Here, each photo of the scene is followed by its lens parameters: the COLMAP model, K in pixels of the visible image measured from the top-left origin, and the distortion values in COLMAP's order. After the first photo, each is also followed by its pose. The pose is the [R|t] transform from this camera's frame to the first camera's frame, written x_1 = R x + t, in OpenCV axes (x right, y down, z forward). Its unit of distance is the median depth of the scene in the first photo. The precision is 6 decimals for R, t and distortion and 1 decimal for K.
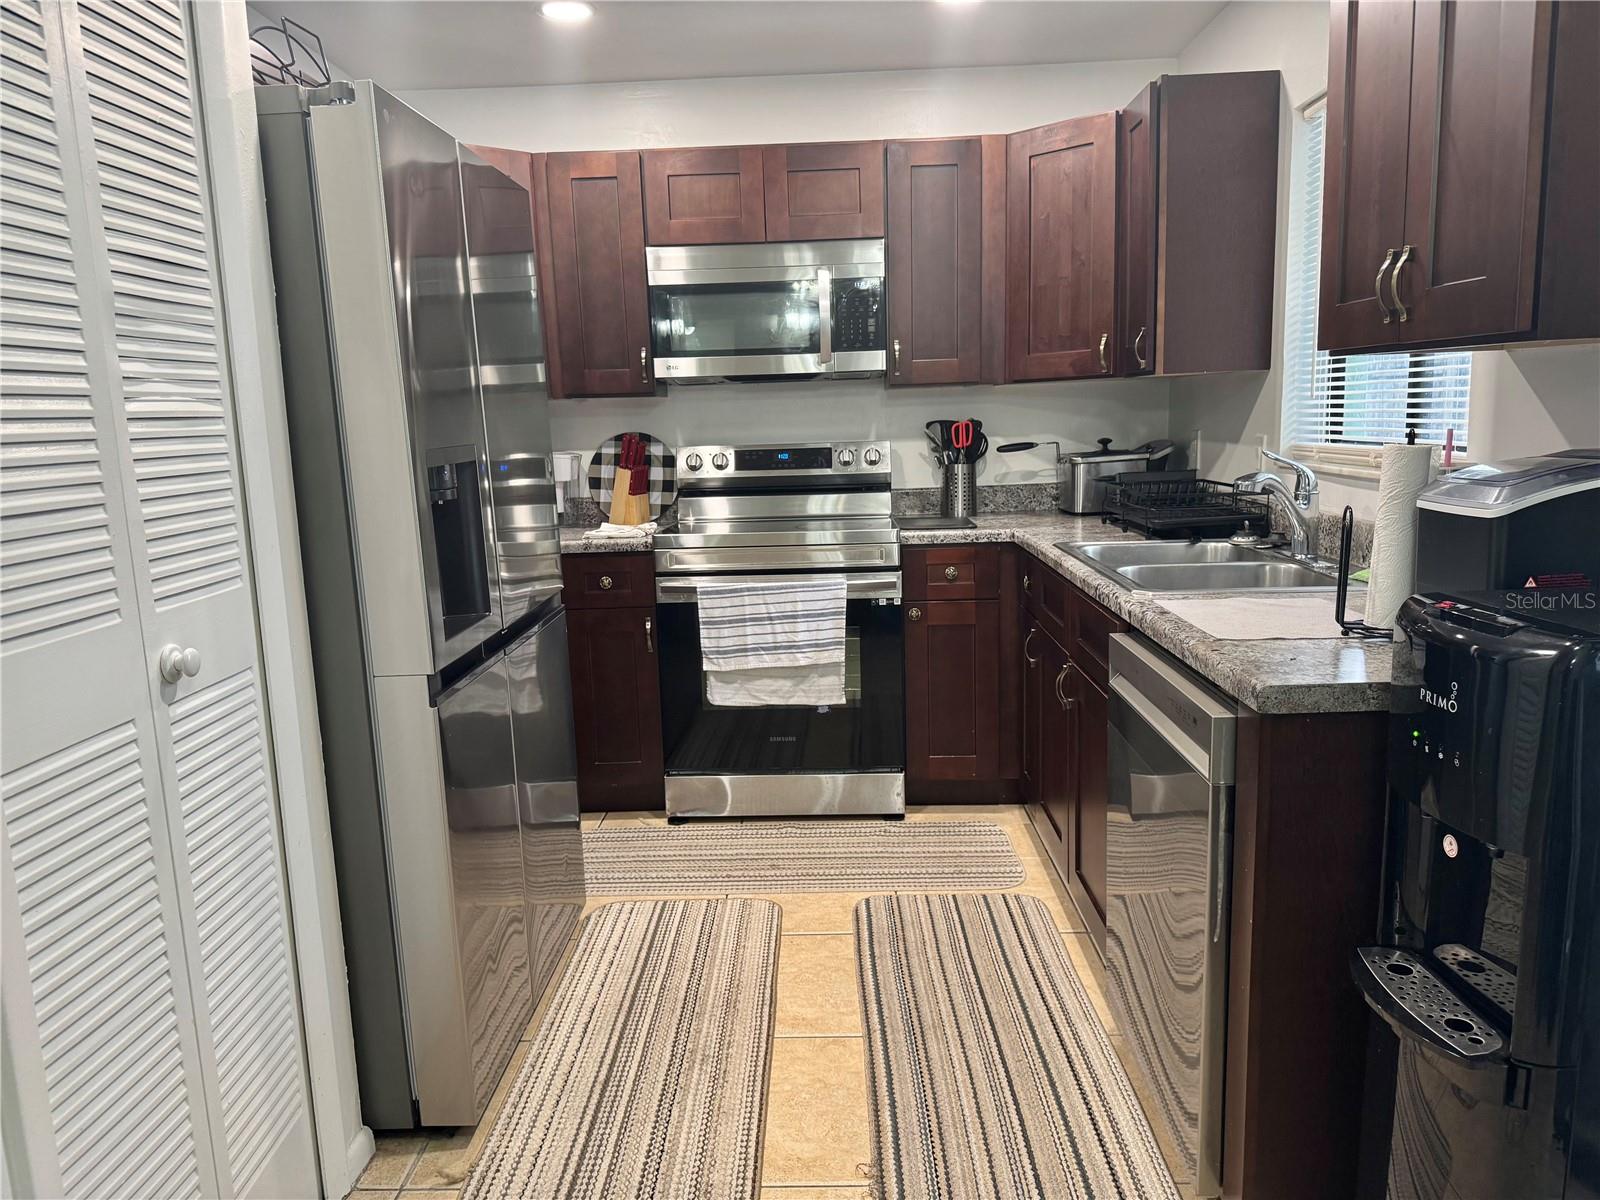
lens RADIAL K [[1133.7, 0, 797.0], [0, 1133.7, 585.2], [0, 0, 1]] dist [0.078229, -0.060376]
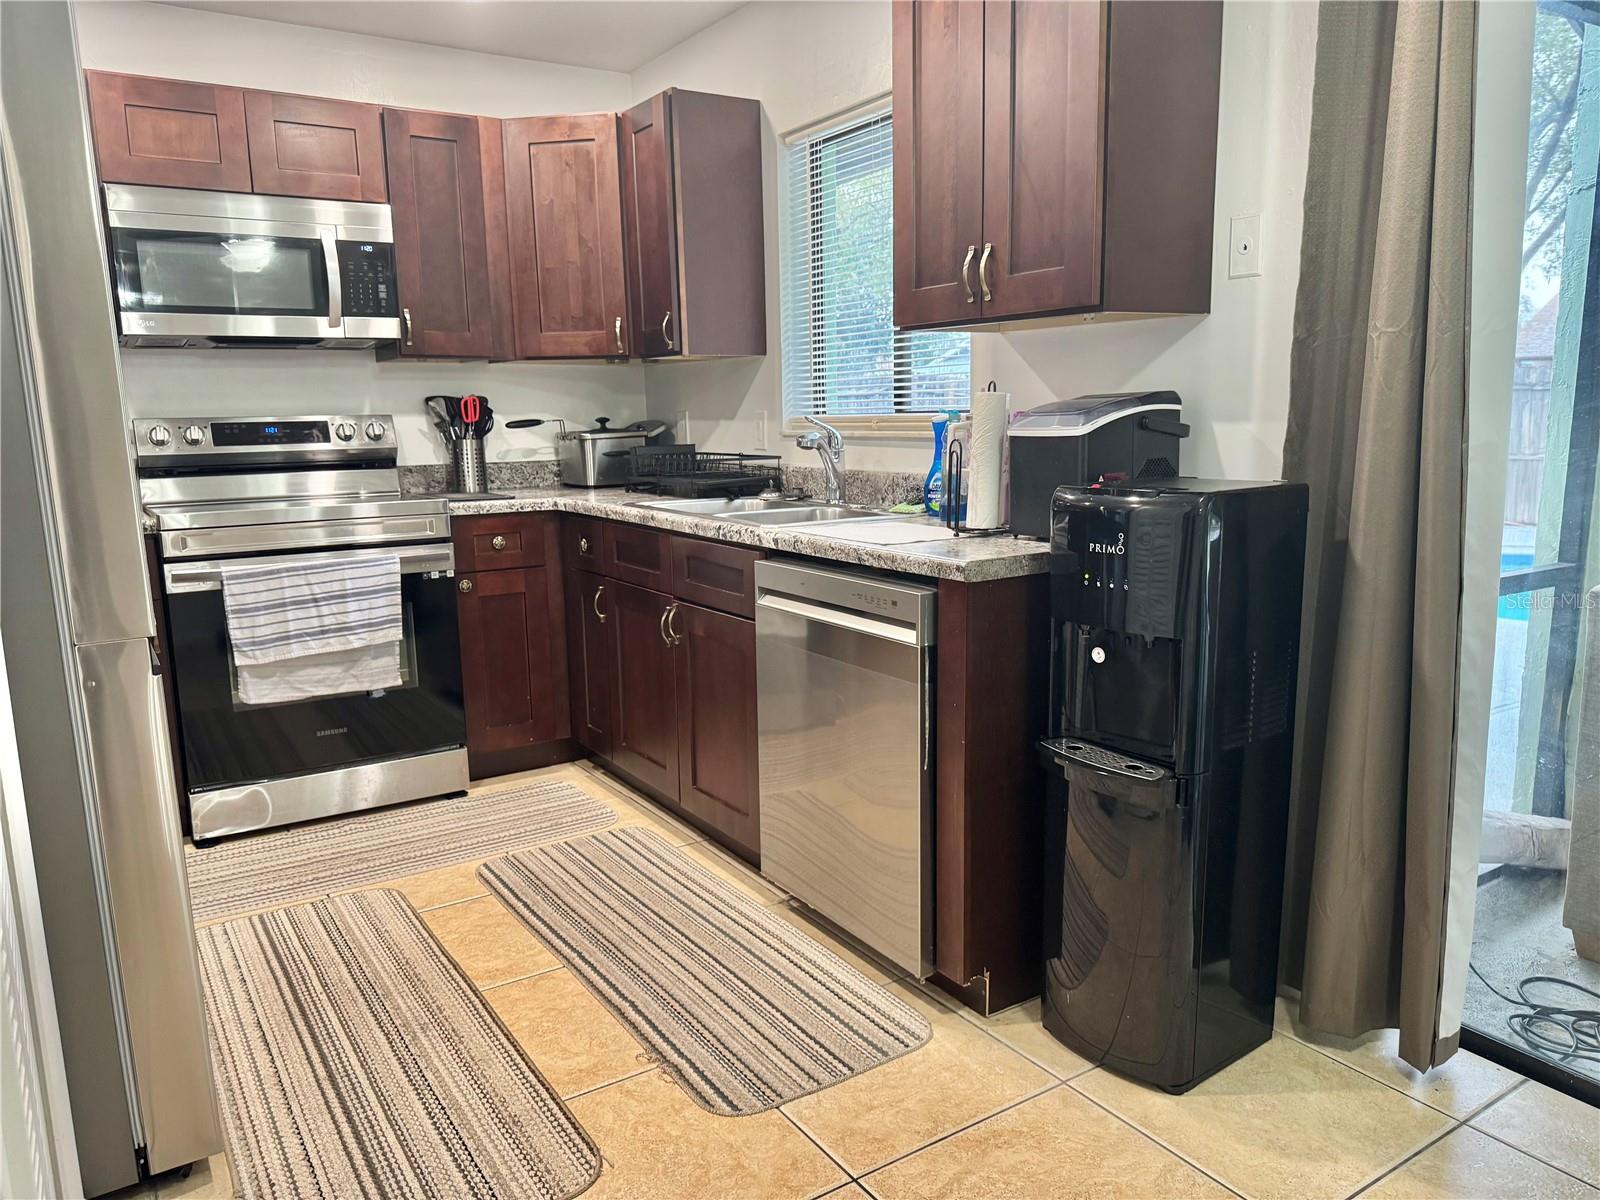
lens RADIAL K [[1133.7, 0, 804.8], [0, 1133.7, 589.0], [0, 0, 1]] dist [0.078229, -0.060376]
pose [[0.825055, -0.072269, 0.560411, -0.217325], [0.077850, 0.996868, 0.013941, 0.038315], [-0.559663, 0.032126, 0.828097, 0.007520]]
